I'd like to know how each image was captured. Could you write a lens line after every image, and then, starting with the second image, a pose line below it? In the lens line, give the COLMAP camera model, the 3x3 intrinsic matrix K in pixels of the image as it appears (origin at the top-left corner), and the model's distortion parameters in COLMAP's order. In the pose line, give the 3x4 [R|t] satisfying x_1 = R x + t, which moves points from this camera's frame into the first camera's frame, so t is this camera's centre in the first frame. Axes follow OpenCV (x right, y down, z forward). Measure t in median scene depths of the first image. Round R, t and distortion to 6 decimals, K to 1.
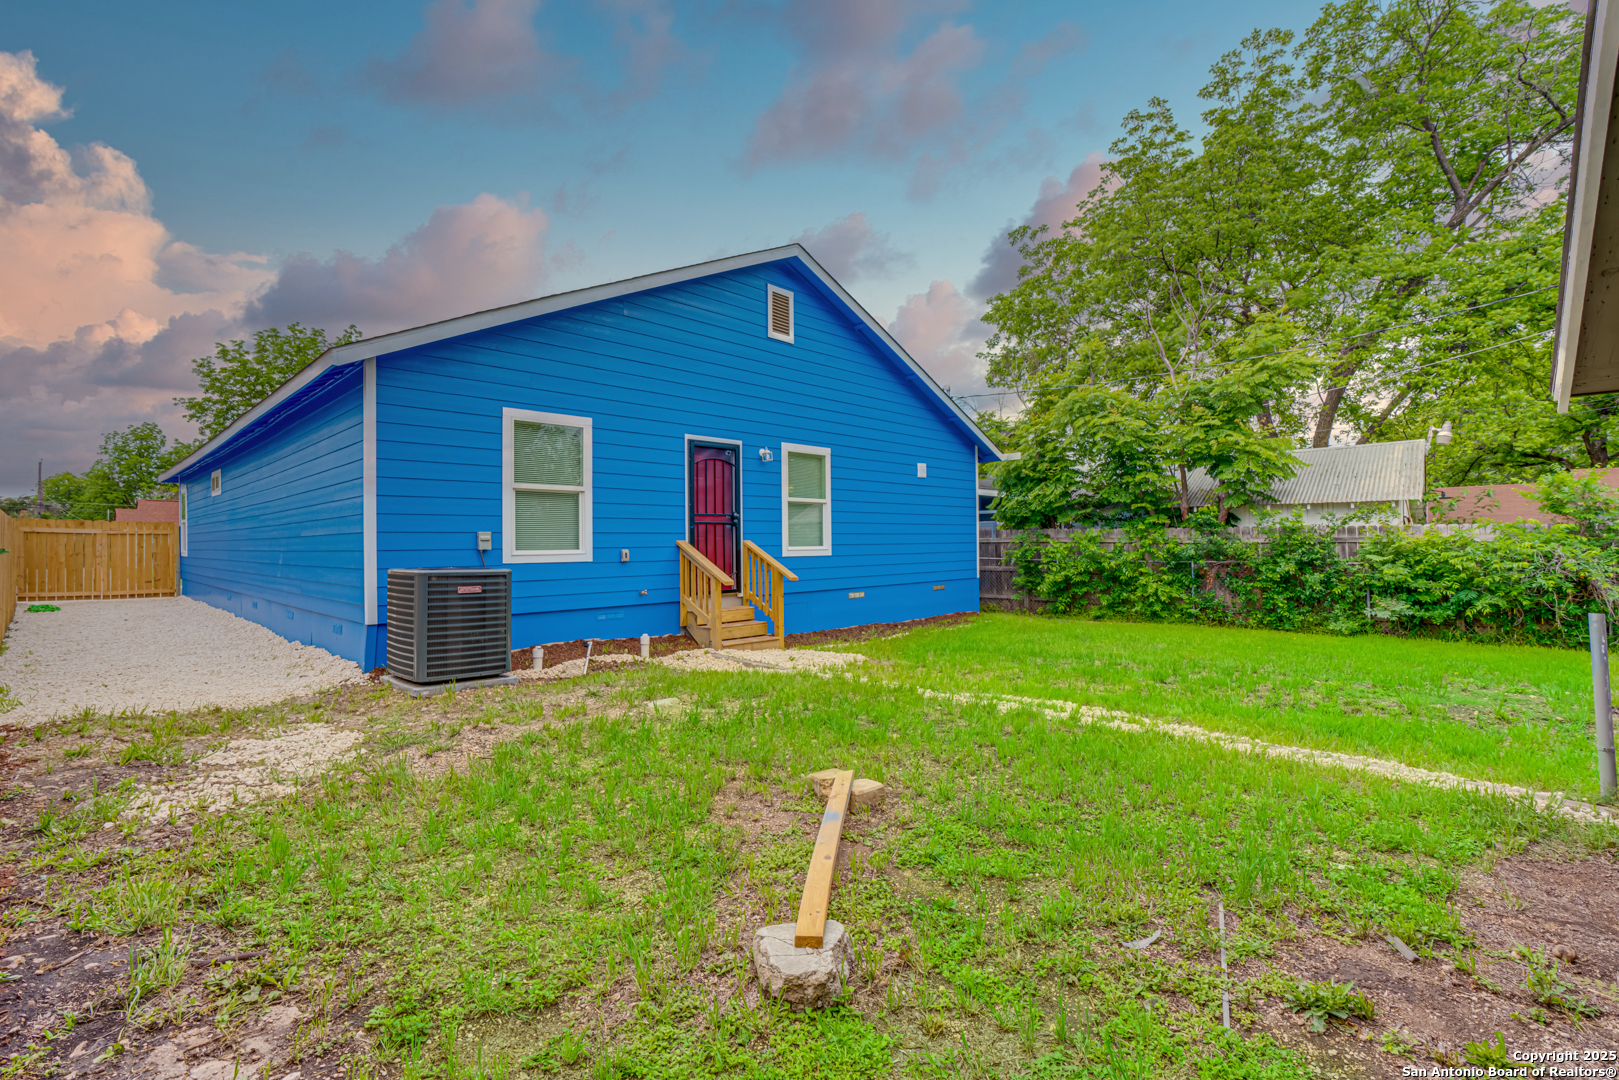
lens RADIAL K [[722.6, 0, 816.4], [0, 722.6, 543.3], [0, 0, 1]] dist [-0.000357, 0.000193]
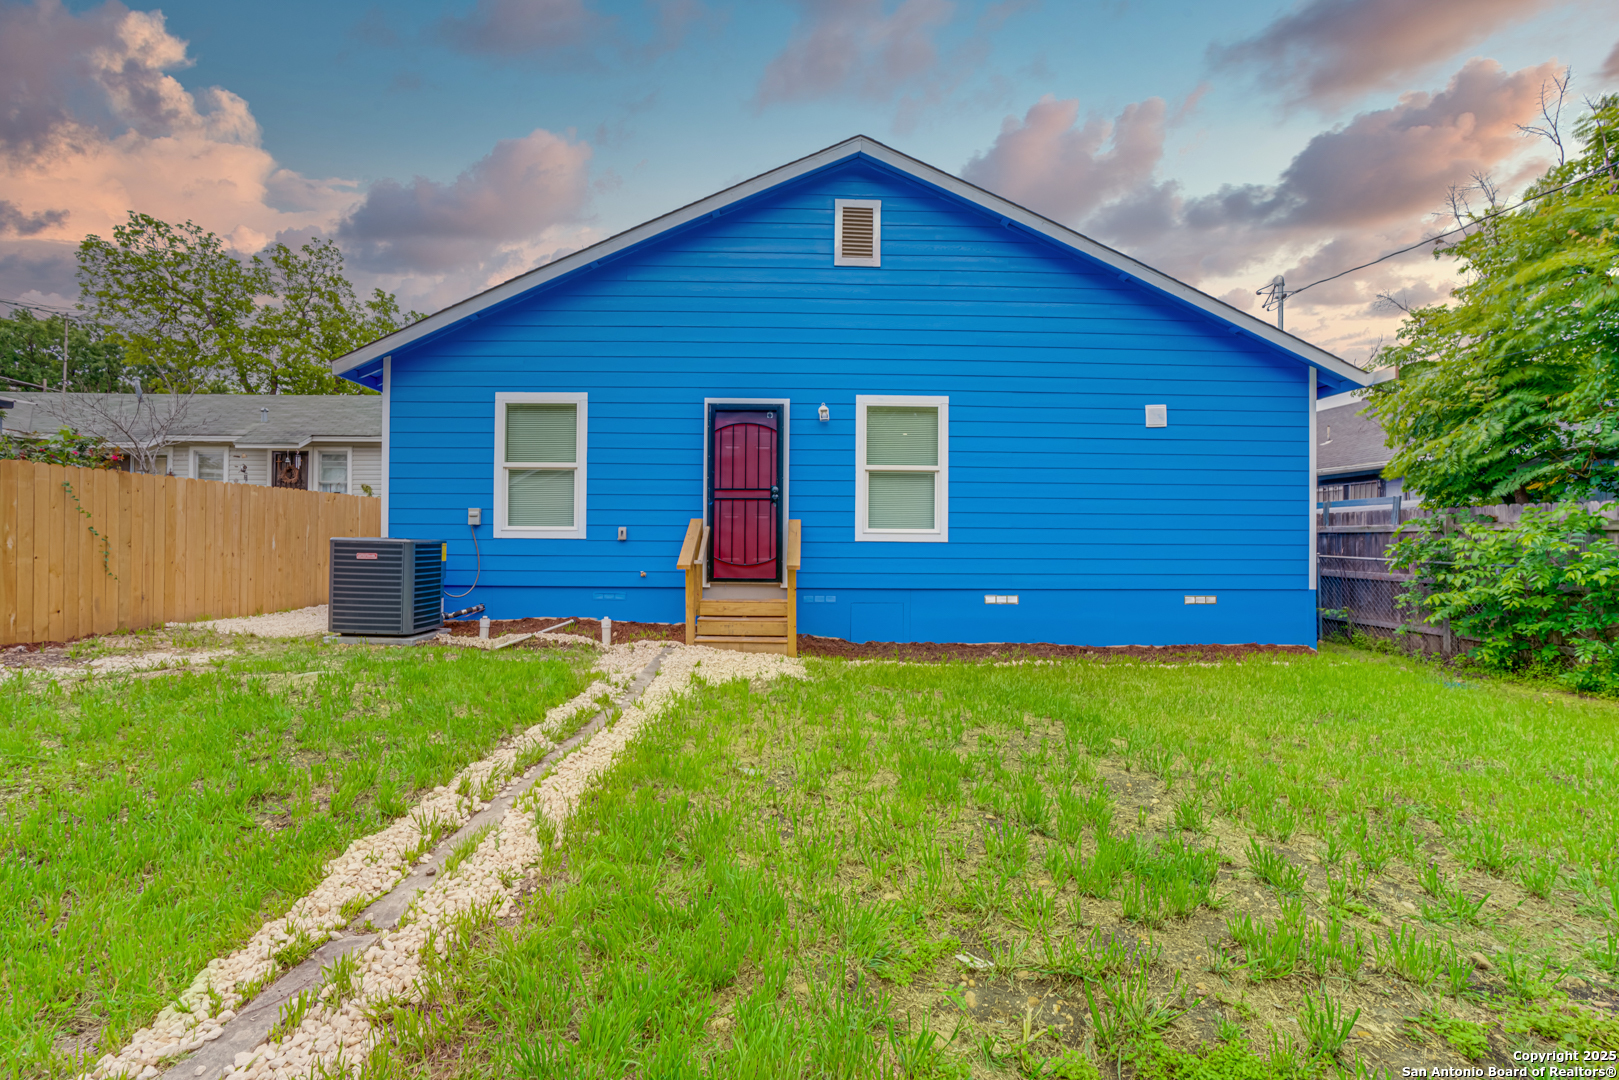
lens RADIAL K [[747.4, 0, 809.5], [0, 747.4, 540.0], [0, 0, 1]] dist [-0.039288, 0.000156]
pose [[0.710829, 0.018869, -0.703112, 0.534510], [-0.014533, 0.999821, 0.012139, 0.008899], [0.703215, 0.001589, 0.710976, 0.427384]]
